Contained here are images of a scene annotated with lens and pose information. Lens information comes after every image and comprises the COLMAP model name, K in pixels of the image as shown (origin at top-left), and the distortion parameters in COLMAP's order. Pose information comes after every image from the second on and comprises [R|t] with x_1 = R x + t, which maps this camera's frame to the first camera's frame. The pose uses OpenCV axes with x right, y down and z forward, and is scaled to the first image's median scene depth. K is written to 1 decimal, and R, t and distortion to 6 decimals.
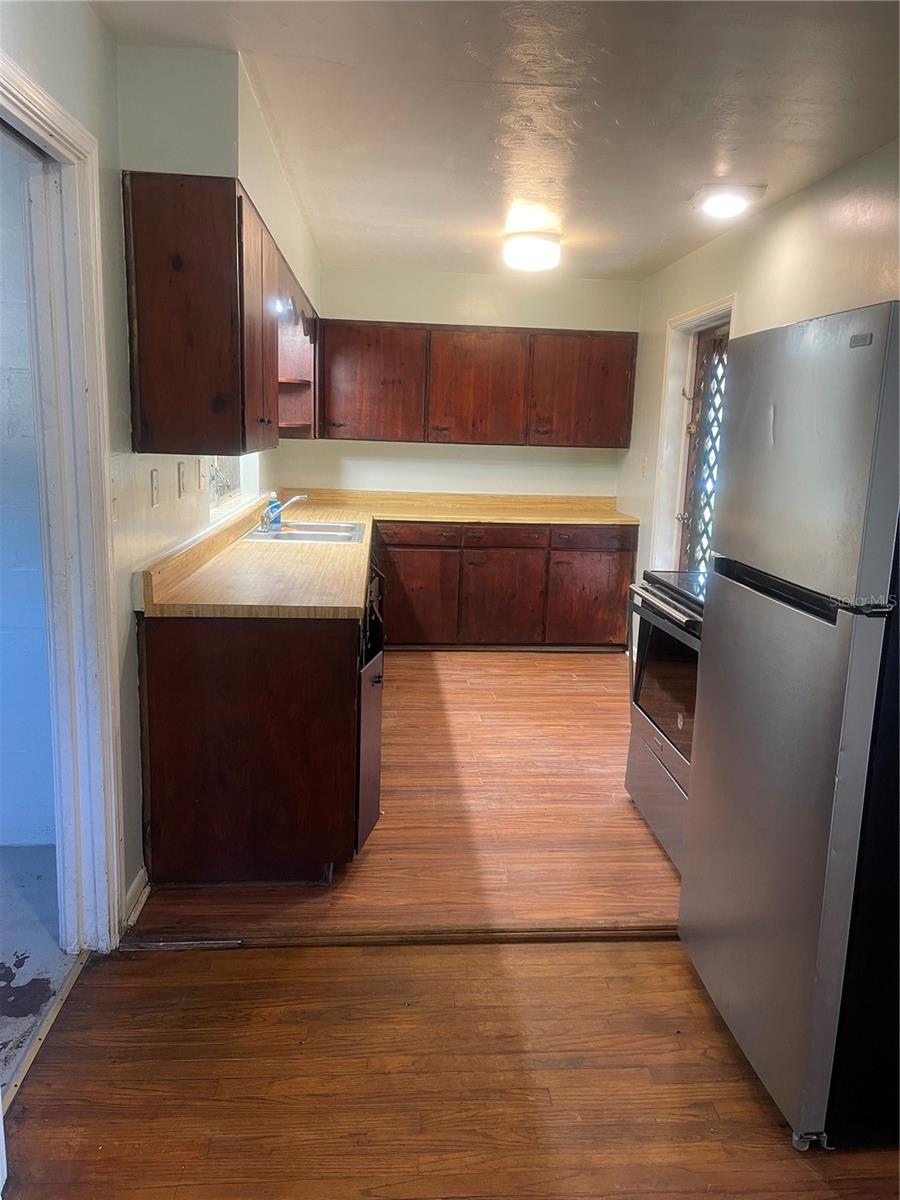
lens RADIAL K [[880.6, 0, 447.2], [0, 880.6, 586.2], [0, 0, 1]] dist [0.072462, -0.092699]
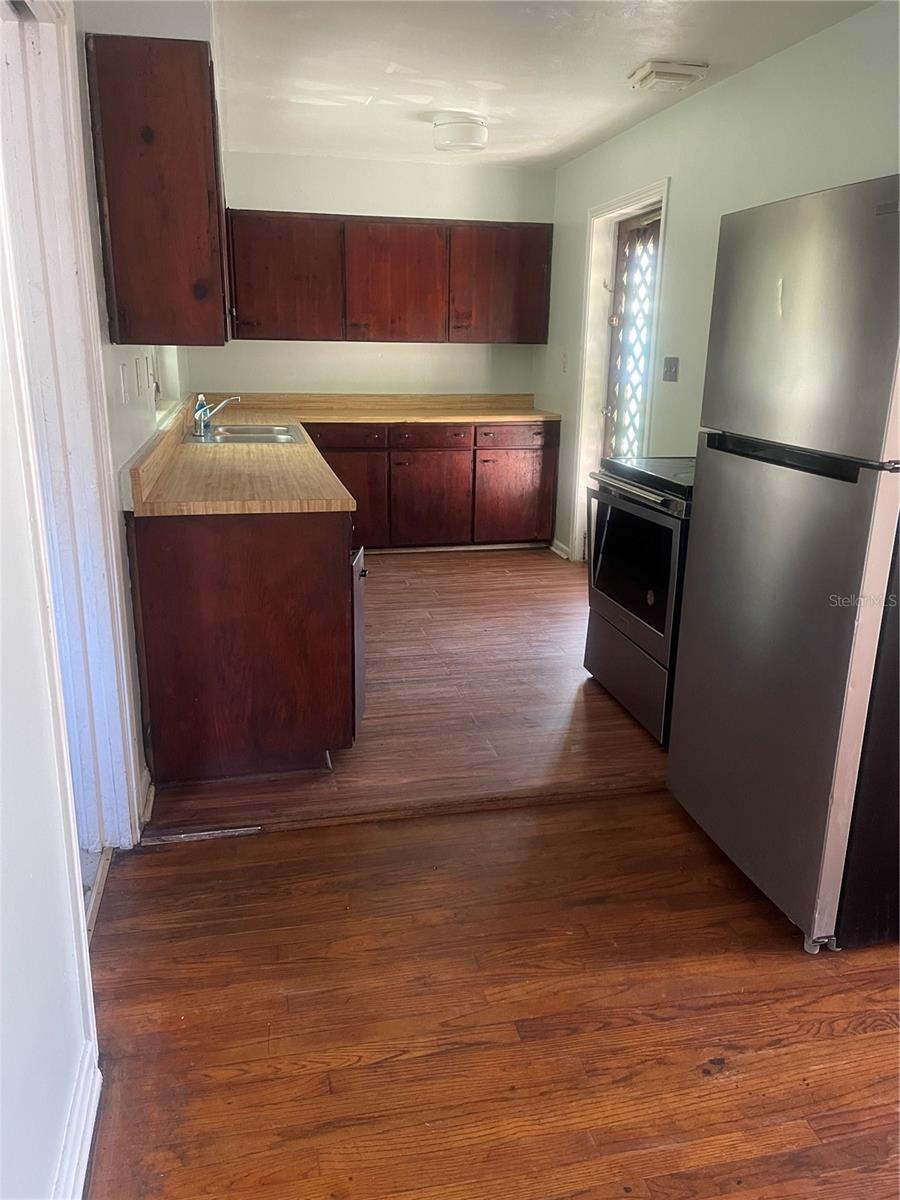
lens RADIAL K [[880.6, 0, 447.2], [0, 880.6, 586.2], [0, 0, 1]] dist [0.072462, -0.092699]
pose [[0.991360, -0.052718, 0.120110, -0.115059], [0.040195, 0.993723, 0.104397, 0.021043], [-0.124860, -0.098668, 0.987256, -0.012659]]
